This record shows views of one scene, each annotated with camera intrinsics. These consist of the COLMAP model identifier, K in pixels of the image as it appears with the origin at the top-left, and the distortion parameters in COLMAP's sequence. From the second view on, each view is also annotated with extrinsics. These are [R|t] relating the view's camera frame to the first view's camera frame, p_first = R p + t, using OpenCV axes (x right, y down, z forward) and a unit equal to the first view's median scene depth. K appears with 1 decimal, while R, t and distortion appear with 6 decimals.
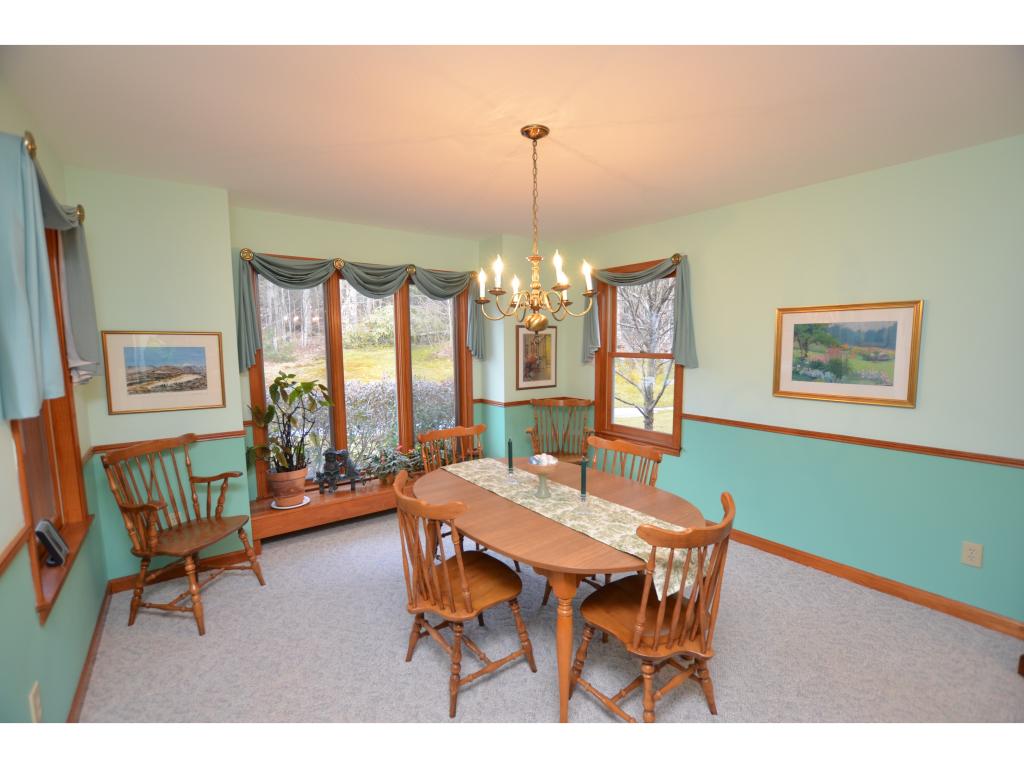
lens RADIAL K [[449.9, 0, 519.2], [0, 449.9, 385.8], [0, 0, 1]] dist [-0.021755, 0.001286]
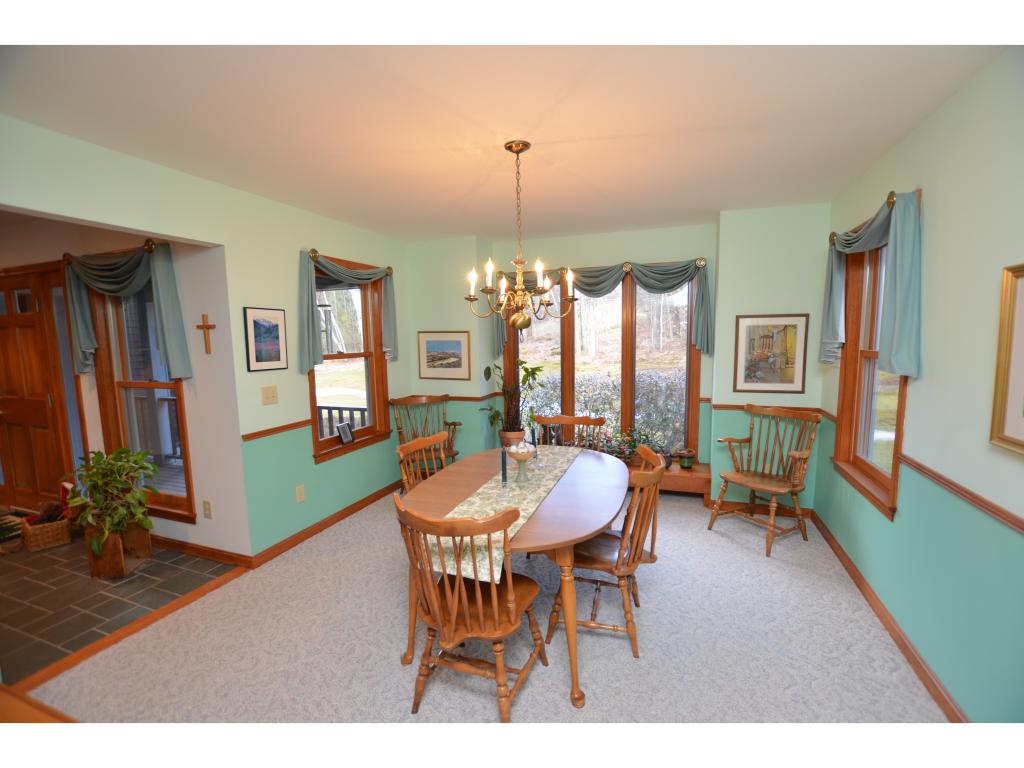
lens RADIAL K [[449.9, 0, 522.0], [0, 449.9, 384.3], [0, 0, 1]] dist [-0.021755, 0.001286]
pose [[0.560656, 0.084801, -0.823695, 0.722221], [-0.068877, 0.996071, 0.055666, -0.037089], [0.825179, 0.025525, 0.564294, 0.295926]]
